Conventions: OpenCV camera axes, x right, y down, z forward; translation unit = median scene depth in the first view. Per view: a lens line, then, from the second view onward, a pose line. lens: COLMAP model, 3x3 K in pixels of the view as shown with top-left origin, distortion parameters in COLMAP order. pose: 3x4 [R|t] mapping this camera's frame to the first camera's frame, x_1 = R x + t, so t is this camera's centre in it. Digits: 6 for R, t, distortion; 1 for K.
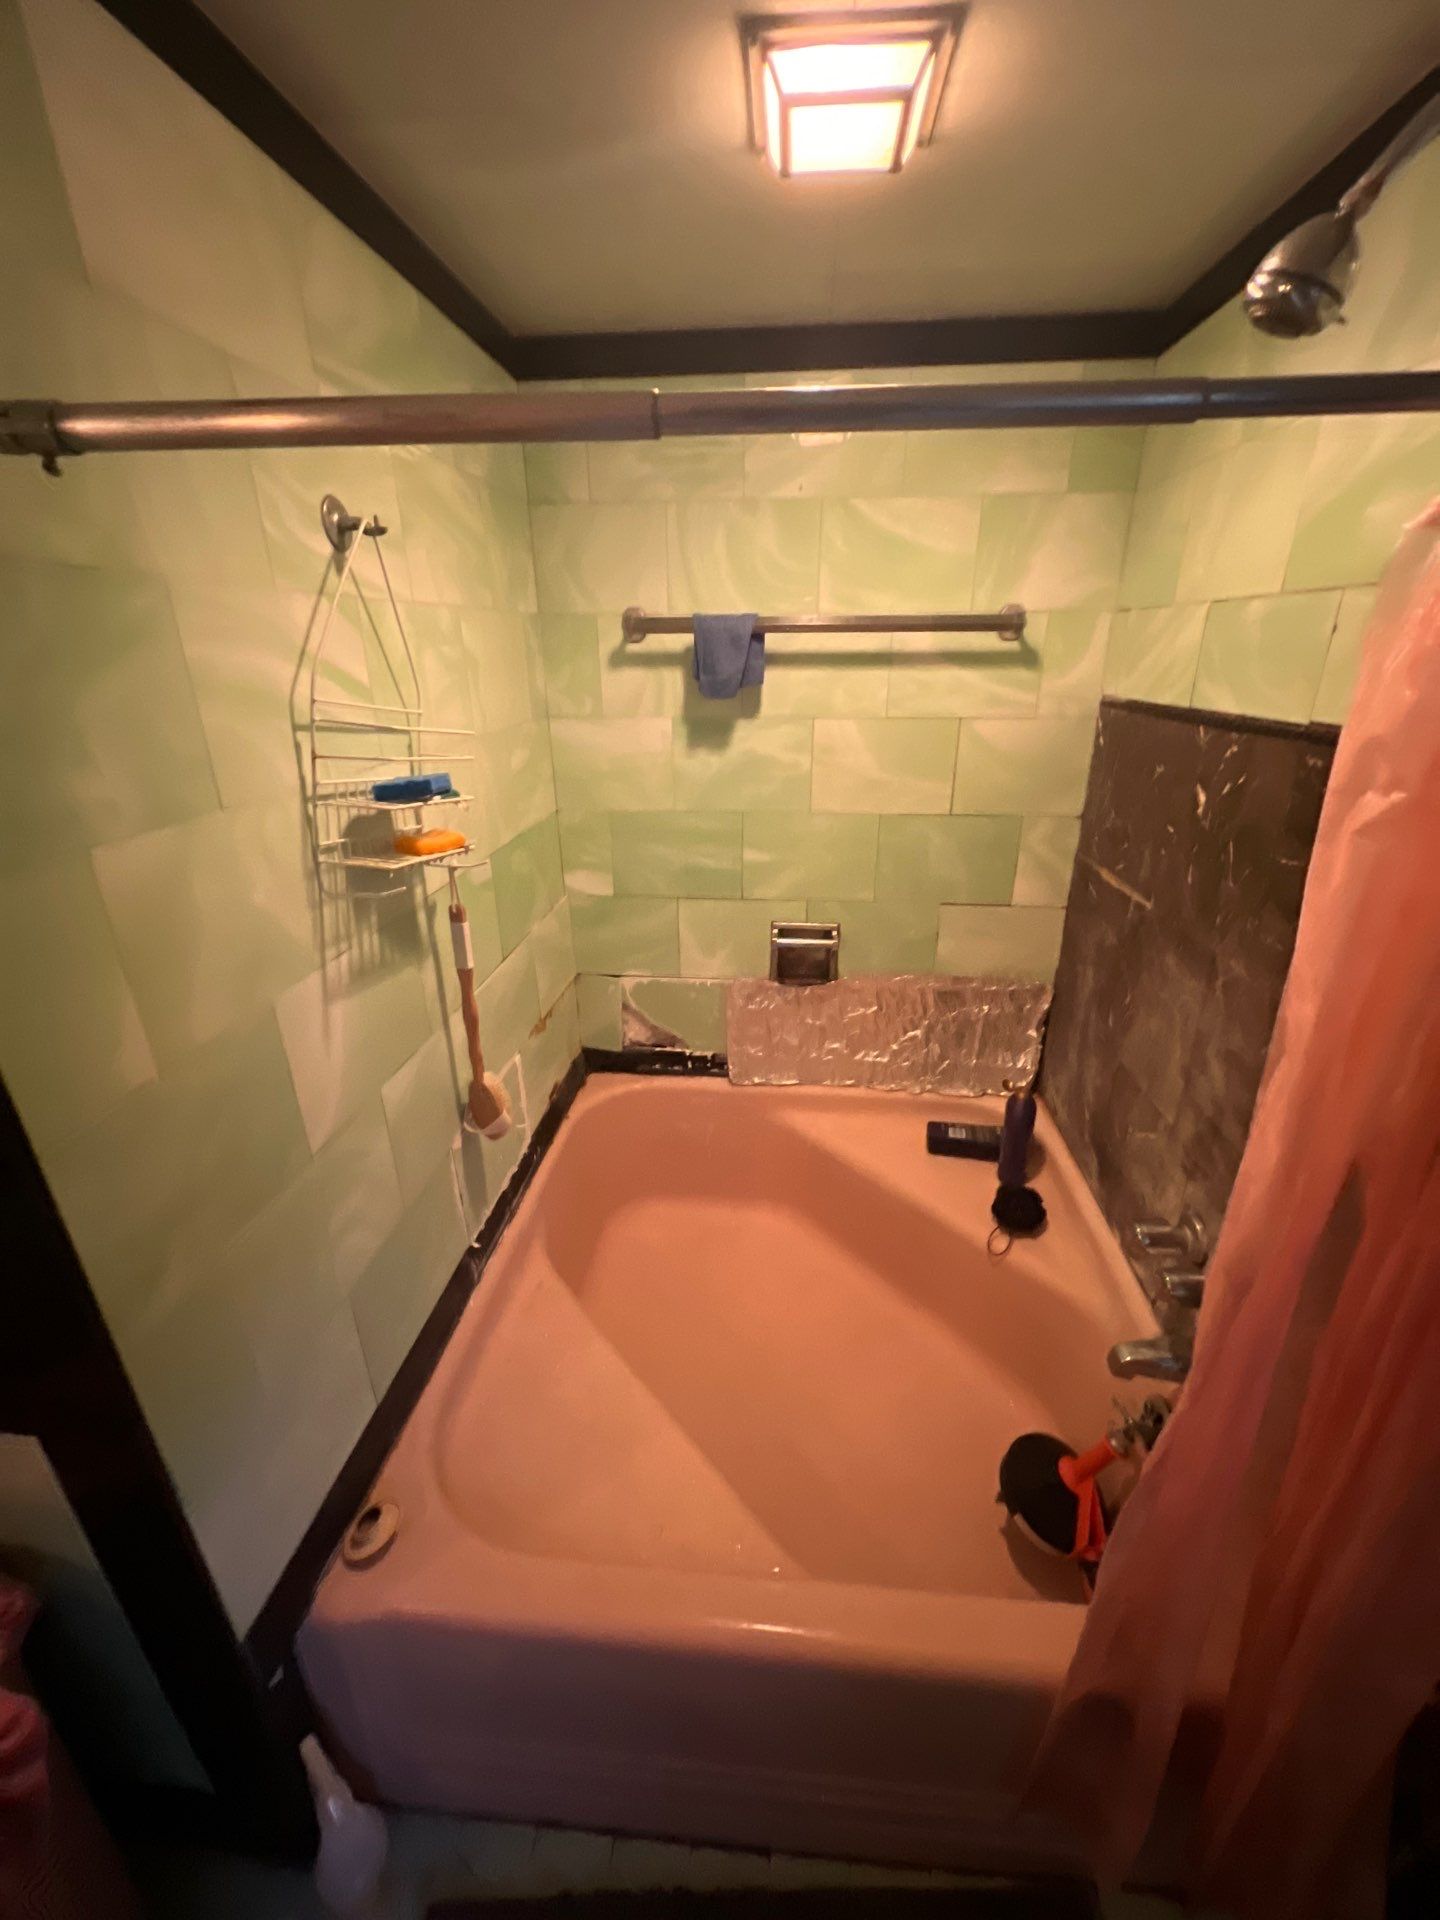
lens RADIAL K [[764.6, 0, 728.2], [0, 764.6, 953.6], [0, 0, 1]] dist [-0.003797, 0.000171]
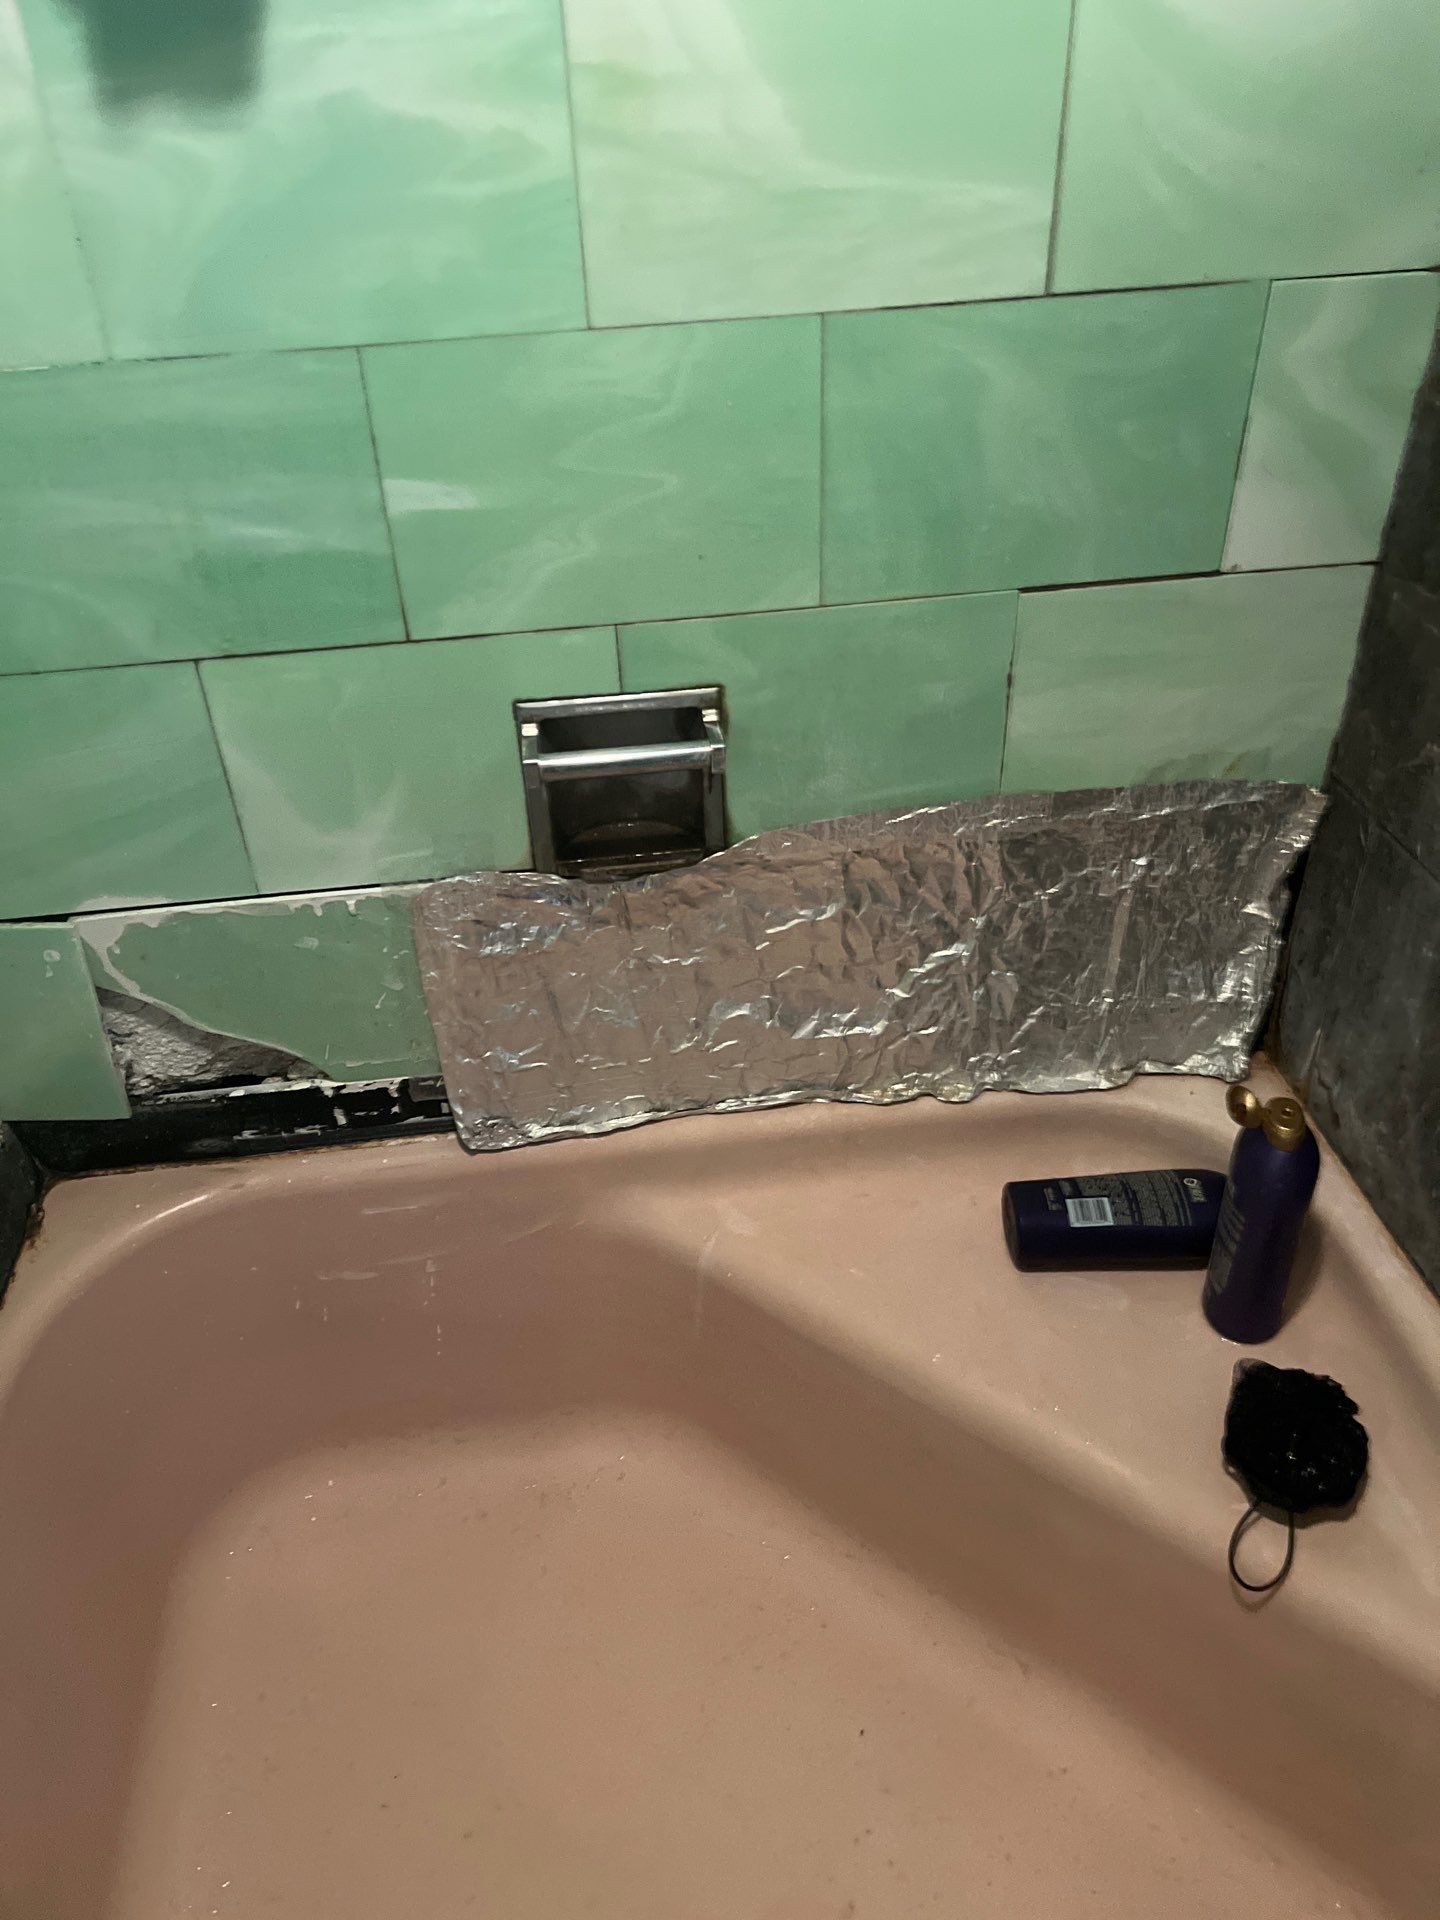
lens RADIAL K [[1434.4, 0, 712.6], [0, 1434.4, 948.7], [0, 0, 1]] dist [0.042507, -0.015283]
pose [[0.977895, -0.148252, 0.147452, 0.034092], [0.108162, 0.962169, 0.250064, -0.084534], [-0.178947, -0.228588, 0.956936, 0.384816]]
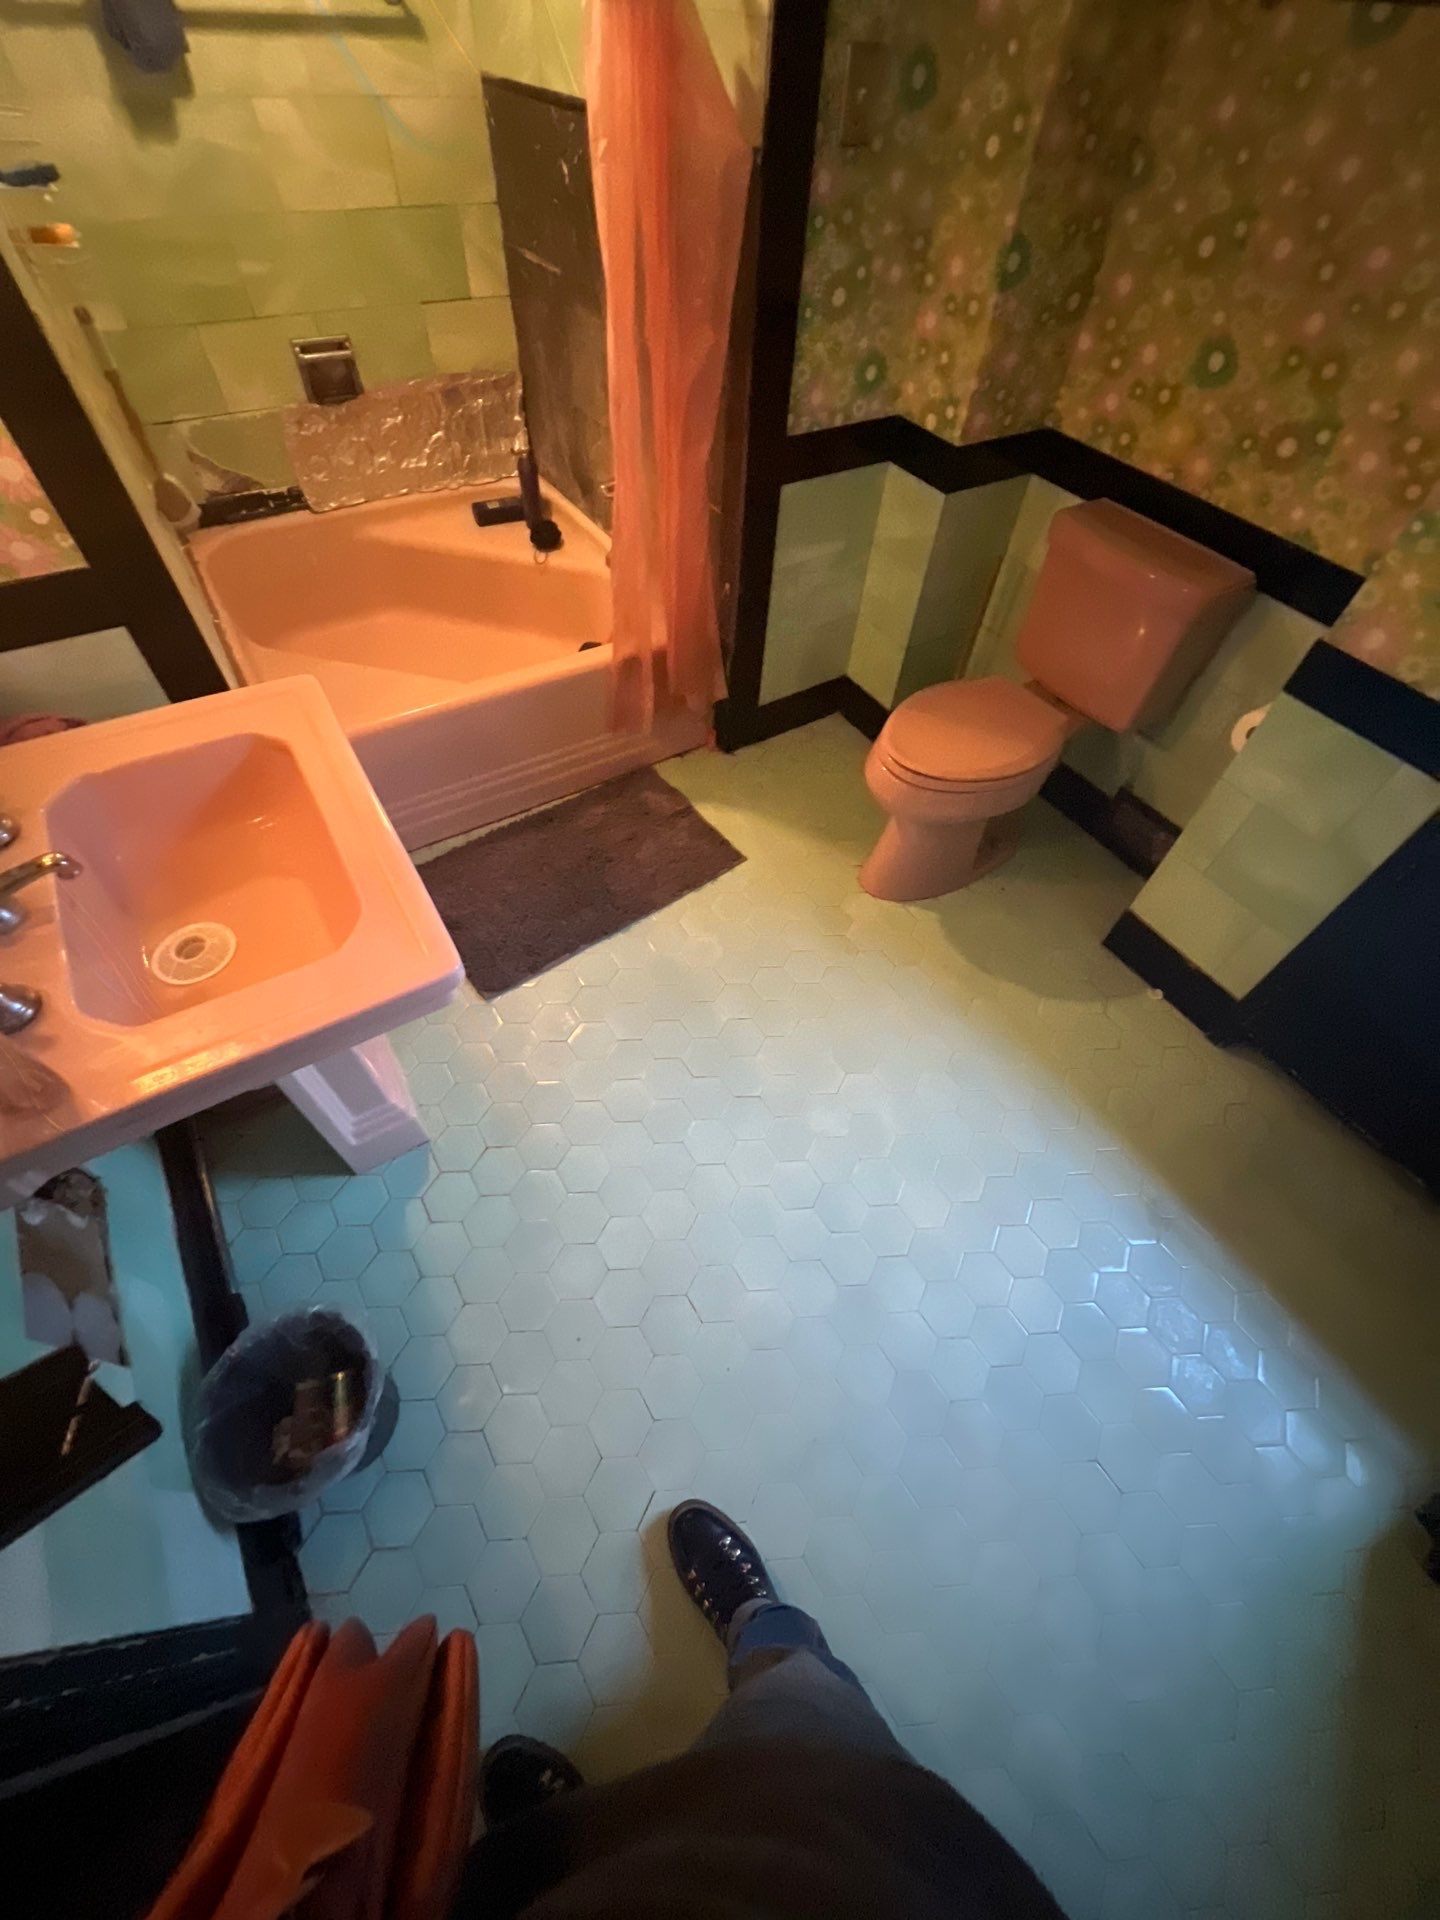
lens RADIAL K [[764.6, 0, 724.3], [0, 764.6, 952.0], [0, 0, 1]] dist [-0.003797, 0.000171]
pose [[0.792973, -0.454139, 0.406142, -0.323113], [0.174551, 0.808019, 0.562706, 0.179574], [-0.583717, -0.375318, 0.720008, -0.612310]]
